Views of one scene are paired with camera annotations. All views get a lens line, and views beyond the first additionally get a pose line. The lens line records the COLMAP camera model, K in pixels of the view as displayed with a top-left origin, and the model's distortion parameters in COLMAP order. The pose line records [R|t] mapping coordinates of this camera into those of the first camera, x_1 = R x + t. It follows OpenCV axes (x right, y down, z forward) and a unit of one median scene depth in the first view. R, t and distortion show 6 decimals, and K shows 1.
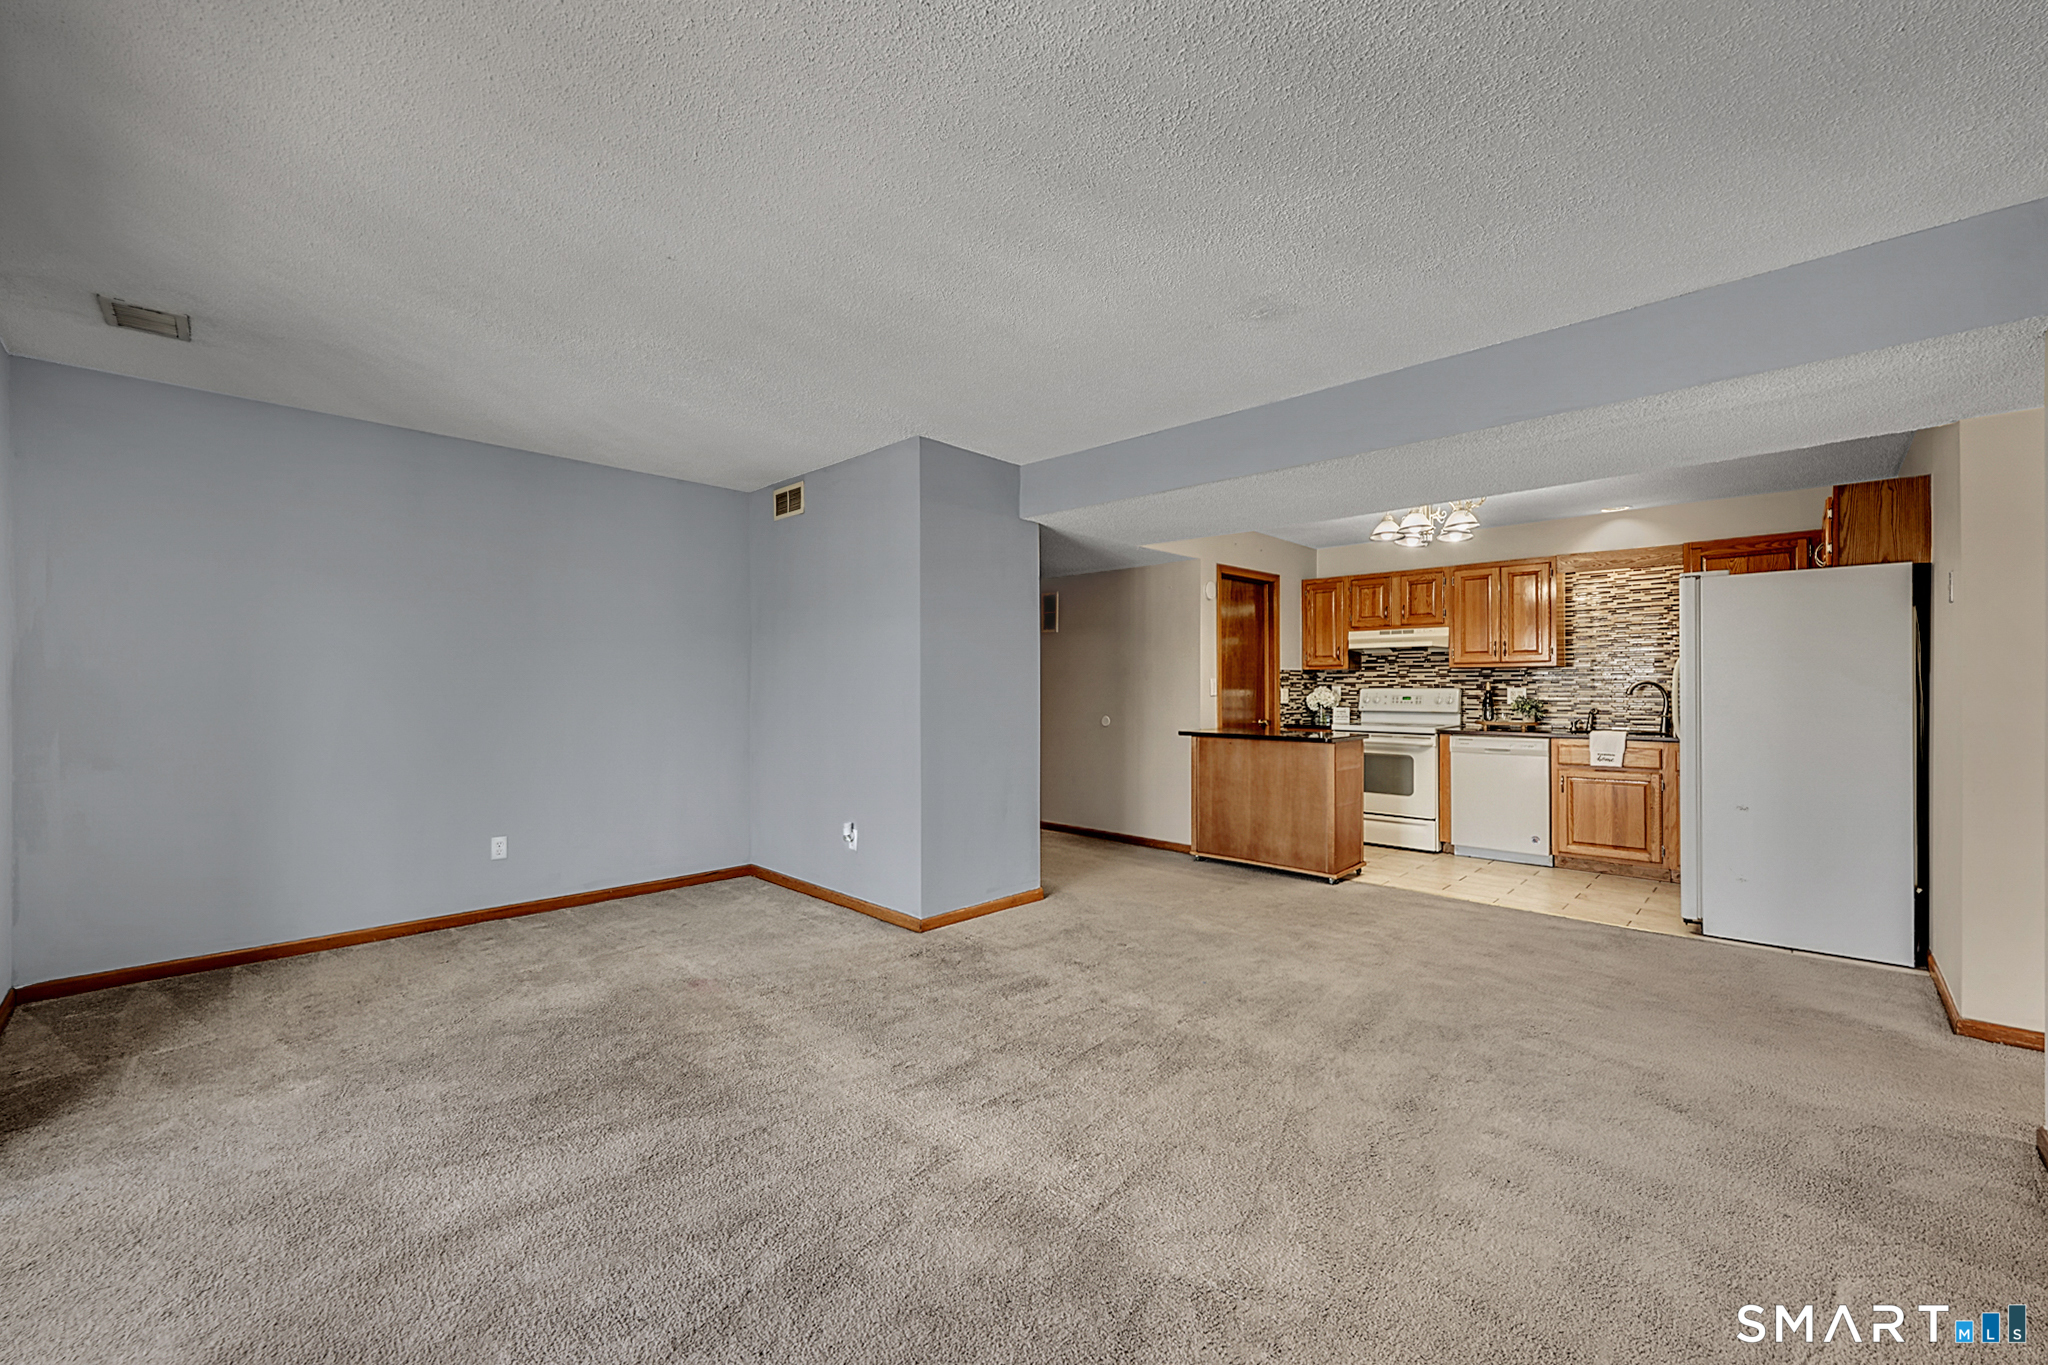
lens RADIAL K [[807.3, 0, 1026.5], [0, 807.3, 681.3], [0, 0, 1]] dist [-0.002387, 0.000350]
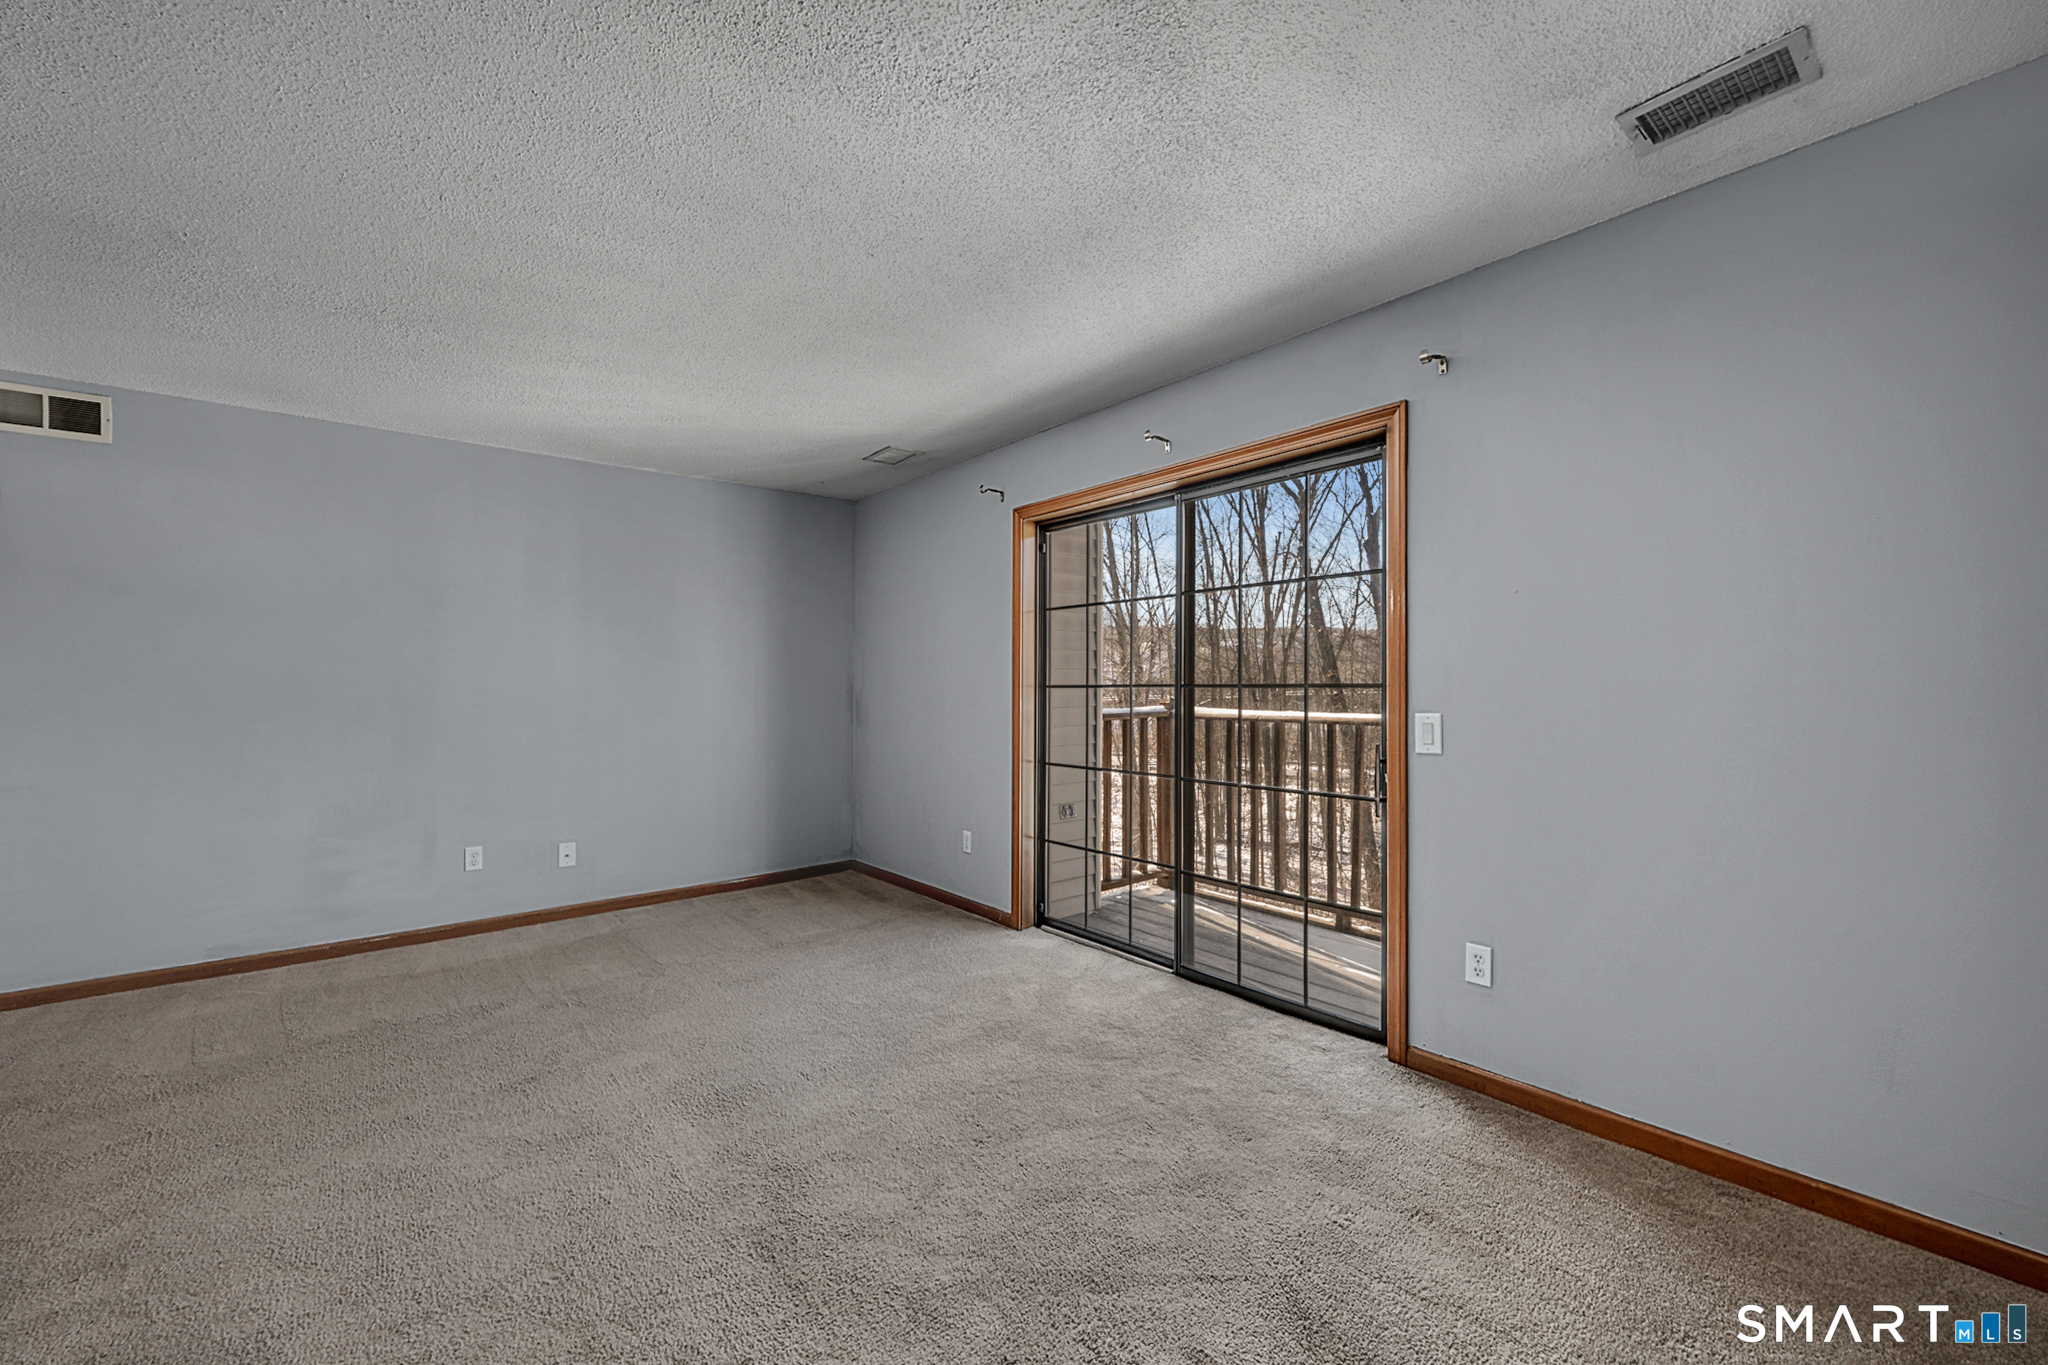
lens RADIAL K [[807.3, 0, 1024.8], [0, 807.3, 686.5], [0, 0, 1]] dist [-0.002387, 0.000350]
pose [[-0.994062, 0.001854, 0.108798, -0.402124], [0.000819, 0.999954, -0.009557, 0.006060], [-0.108810, -0.009412, -0.994018, 1.060566]]
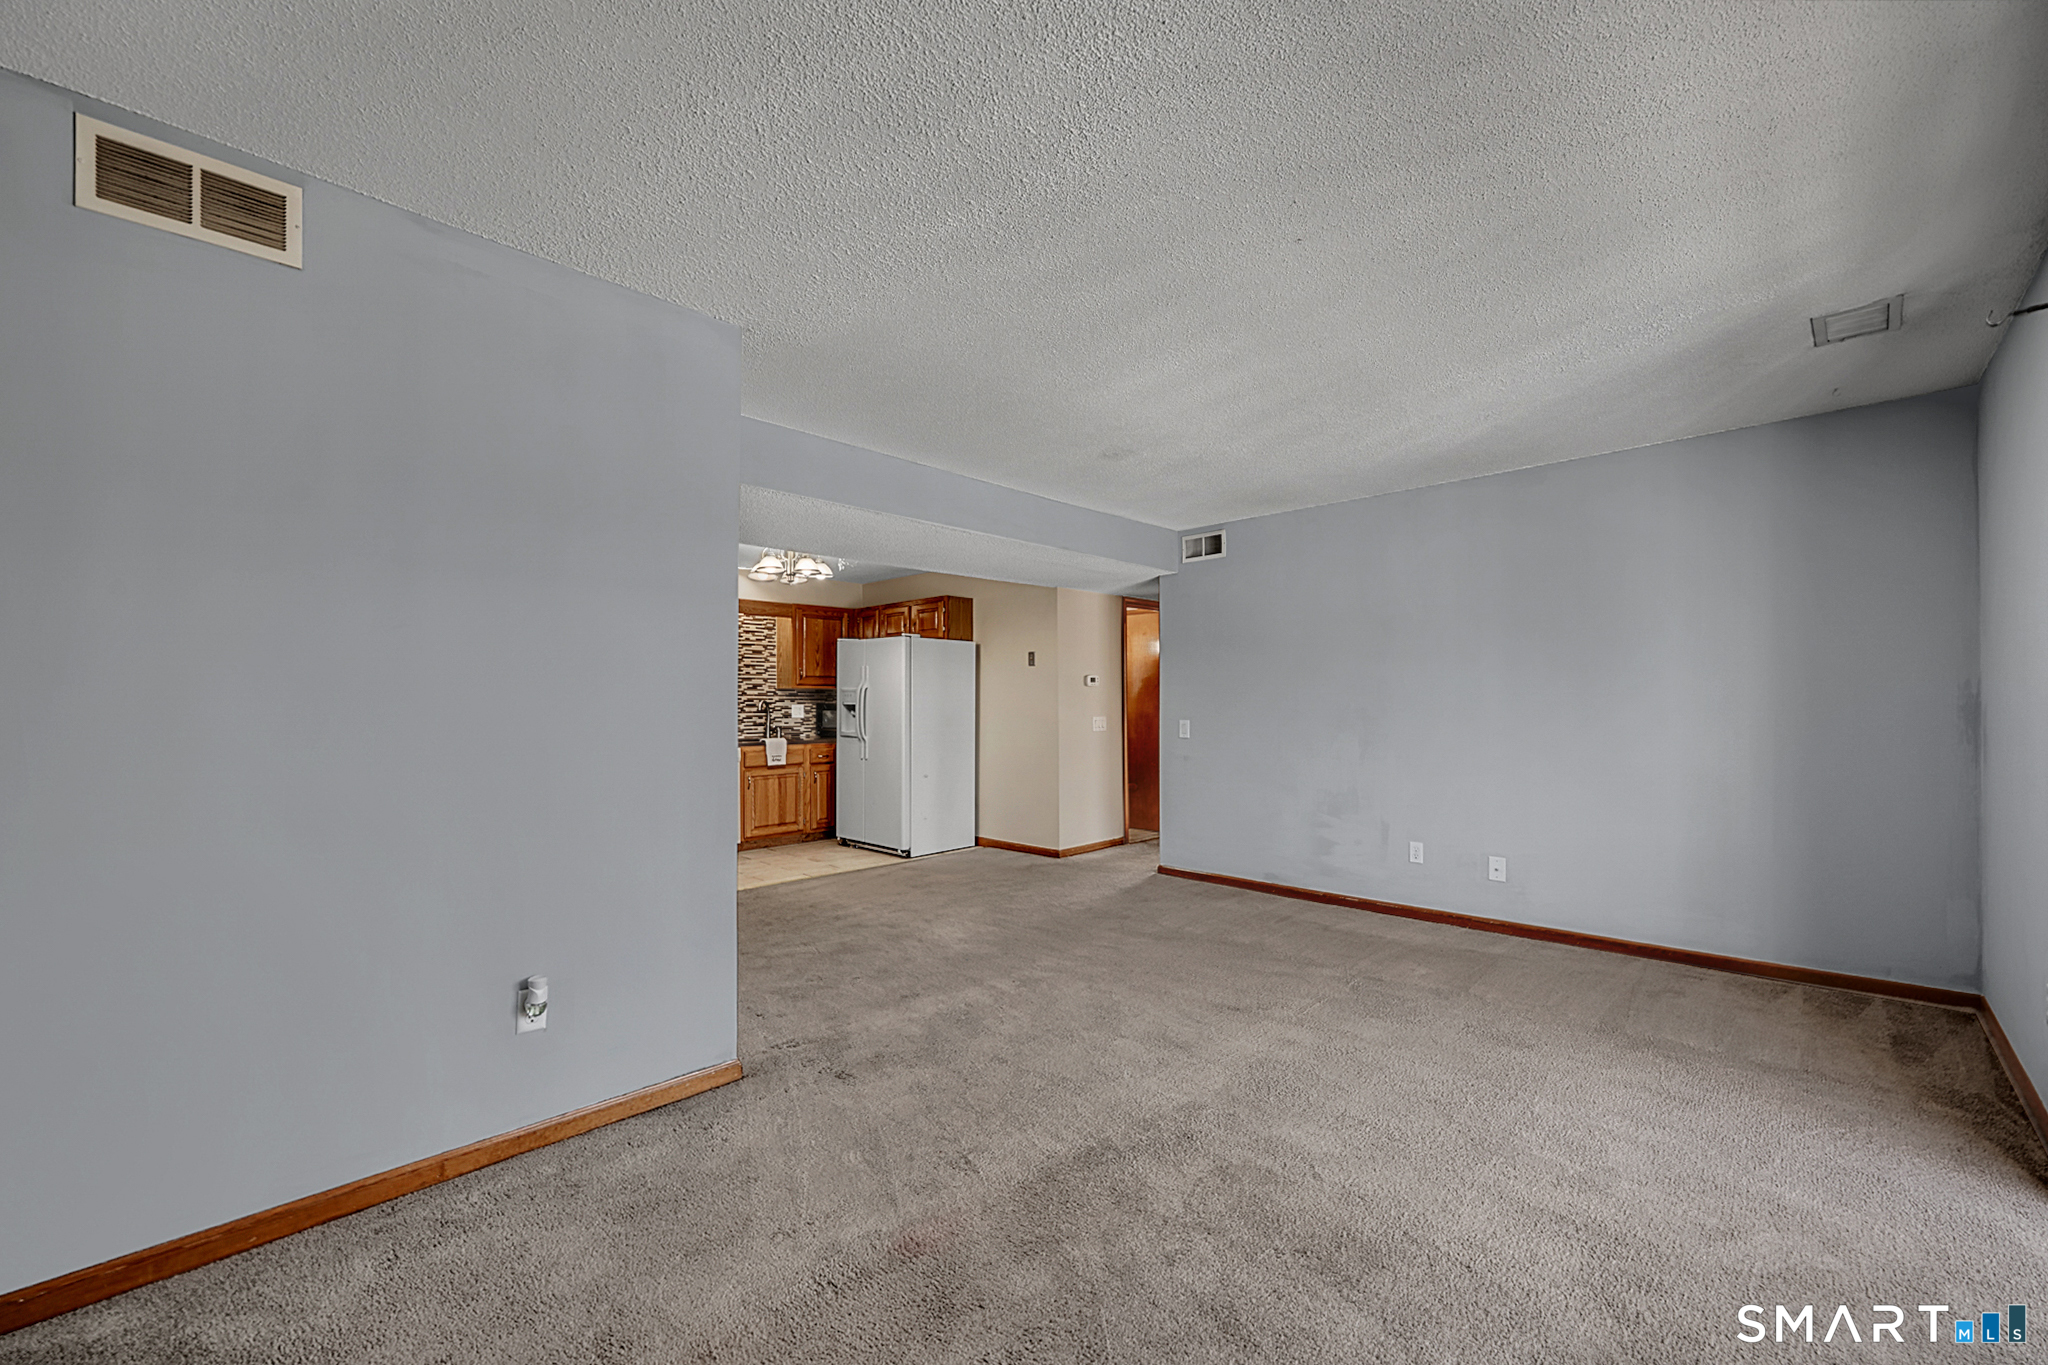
lens RADIAL K [[807.3, 0, 1027.5], [0, 807.3, 697.5], [0, 0, 1]] dist [-0.002387, 0.000350]
pose [[0.003524, 0.006399, 0.999973, -0.735922], [-0.006032, 0.999961, -0.006377, 0.000982], [-0.999976, -0.006009, 0.003563, 0.708147]]
